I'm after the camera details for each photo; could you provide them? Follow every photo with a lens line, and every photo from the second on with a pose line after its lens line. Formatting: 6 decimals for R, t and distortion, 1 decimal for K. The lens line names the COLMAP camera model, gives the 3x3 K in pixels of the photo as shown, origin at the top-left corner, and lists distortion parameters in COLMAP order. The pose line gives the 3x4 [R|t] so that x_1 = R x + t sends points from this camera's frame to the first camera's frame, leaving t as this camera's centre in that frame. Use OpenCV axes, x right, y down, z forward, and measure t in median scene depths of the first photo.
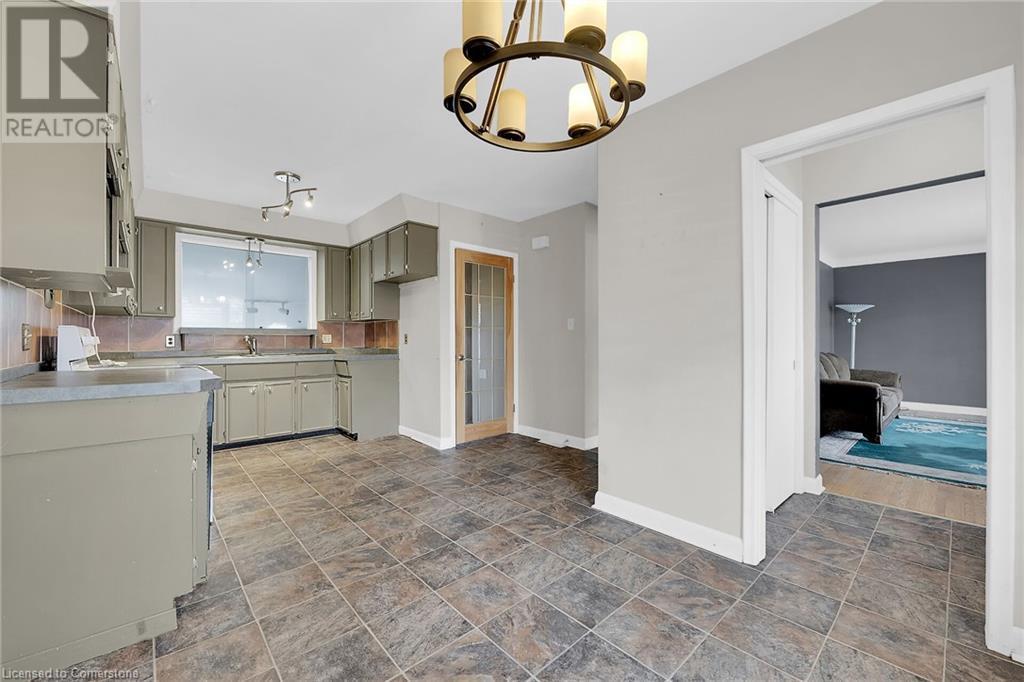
lens RADIAL K [[407.5, 0, 512.5], [0, 407.5, 340.6], [0, 0, 1]] dist [-0.013611, -0.001253]
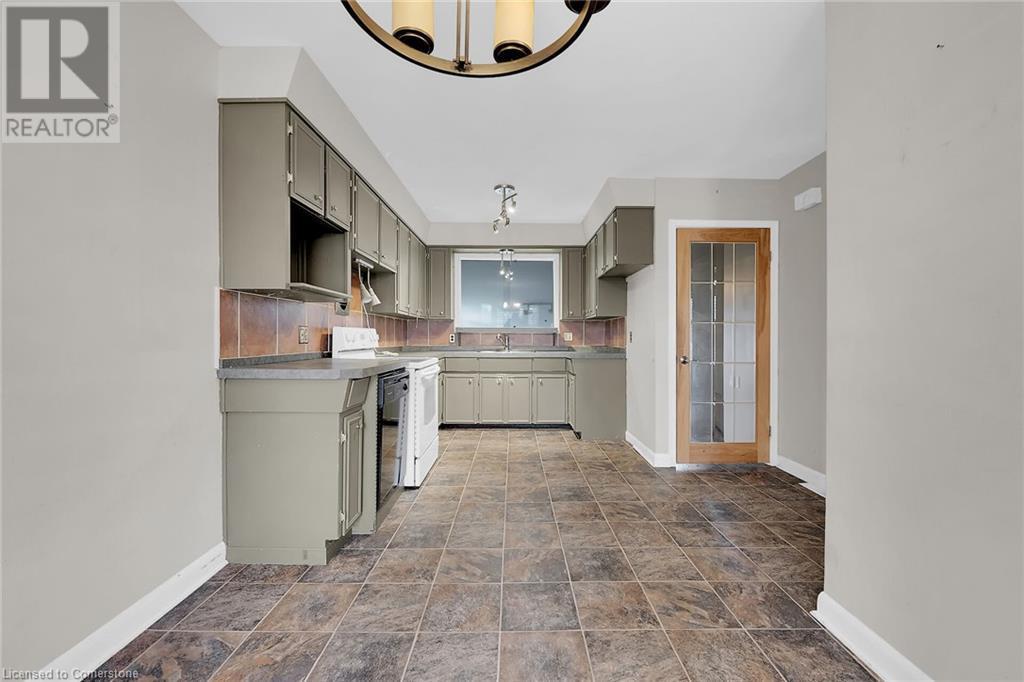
lens RADIAL K [[407.5, 0, 514.9], [0, 407.5, 337.6], [0, 0, 1]] dist [-0.013611, -0.001253]
pose [[0.746239, 0.003109, -0.665671, 0.170783], [-0.006015, 0.999980, -0.002073, 0.000595], [0.665651, 0.005551, 0.746243, 0.165434]]
